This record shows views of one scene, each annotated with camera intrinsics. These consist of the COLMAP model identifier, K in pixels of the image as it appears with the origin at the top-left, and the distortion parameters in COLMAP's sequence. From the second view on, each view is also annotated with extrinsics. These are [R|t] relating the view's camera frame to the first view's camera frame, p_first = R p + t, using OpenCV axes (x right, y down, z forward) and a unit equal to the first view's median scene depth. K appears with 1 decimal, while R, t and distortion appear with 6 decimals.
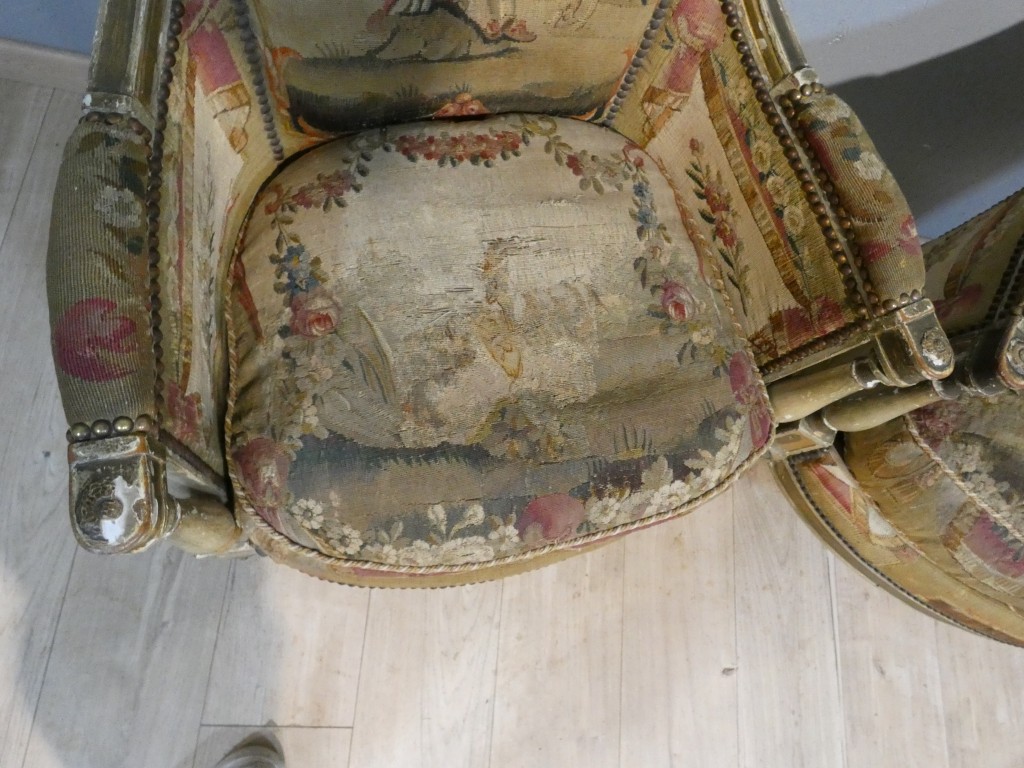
lens RADIAL K [[630.6, 0, 518.0], [0, 630.6, 380.7], [0, 0, 1]] dist [0.000188, -0.008558]
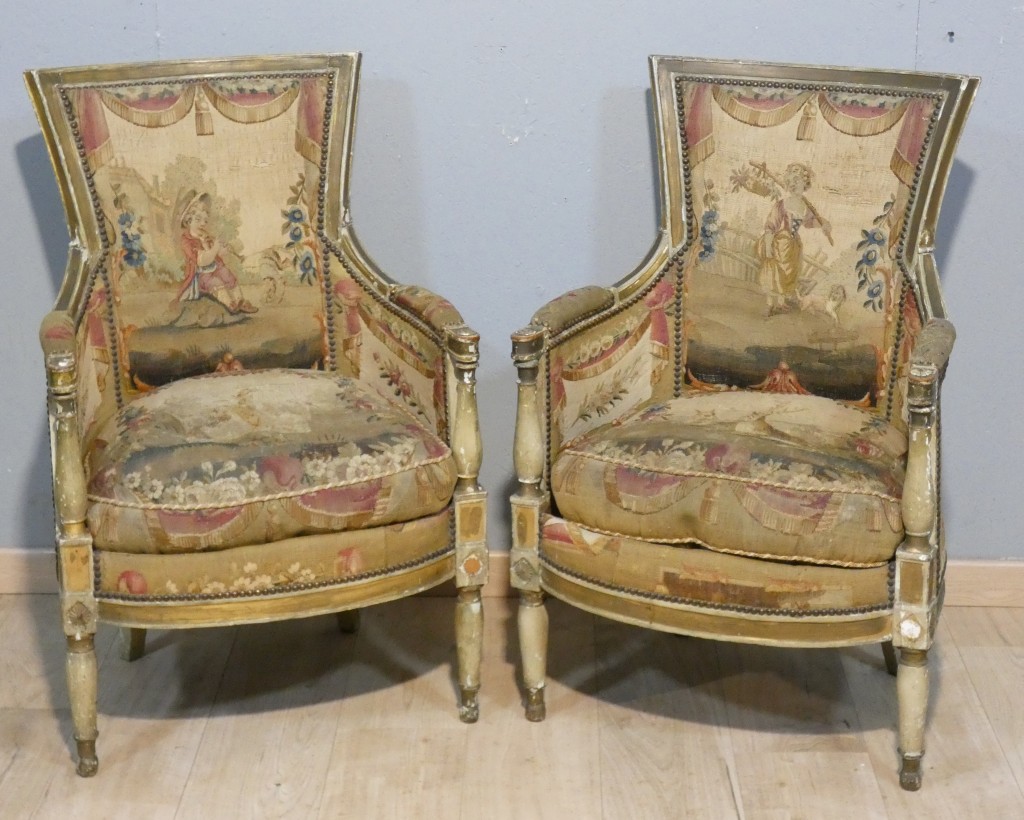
lens RADIAL K [[2149.5, 0, 546.8], [0, 2149.5, 368.5], [0, 0, 1]] dist [0.131326, 0.000000]
pose [[0.971882, -0.235422, 0.004678, 0.761058], [0.128464, 0.513473, -0.848435, 4.912635], [0.197338, 0.825180, 0.529278, -2.016383]]
